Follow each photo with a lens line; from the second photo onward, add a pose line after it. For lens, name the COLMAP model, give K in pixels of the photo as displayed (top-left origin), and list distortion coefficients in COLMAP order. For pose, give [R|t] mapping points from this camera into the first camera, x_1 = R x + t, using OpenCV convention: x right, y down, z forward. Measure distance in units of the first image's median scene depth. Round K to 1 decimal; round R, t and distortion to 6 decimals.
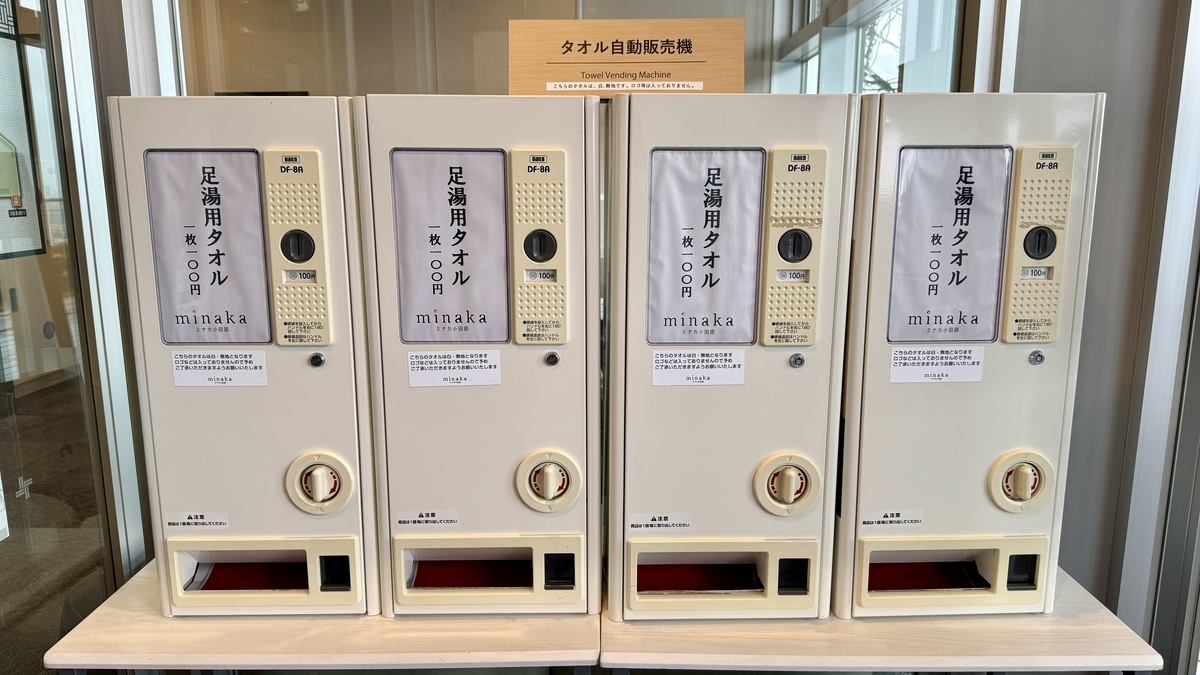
lens RADIAL K [[867.9, 0, 597.9], [0, 867.9, 335.5], [0, 0, 1]] dist [-0.000108, -0.003008]
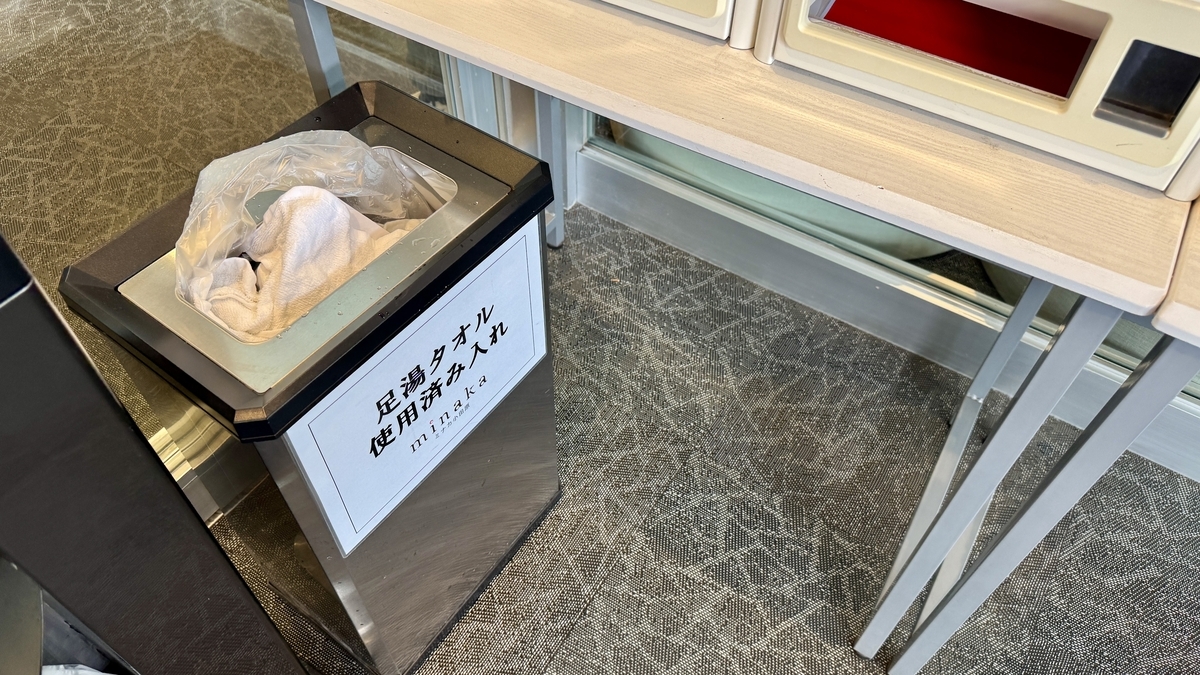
lens RADIAL K [[867.9, 0, 597.6], [0, 867.9, 331.0], [0, 0, 1]] dist [-0.000108, -0.003008]
pose [[0.852923, 0.410706, -0.322246, -0.089341], [-0.112641, 0.747534, 0.654603, 0.113055], [0.509739, -0.522028, 0.683851, 0.507513]]
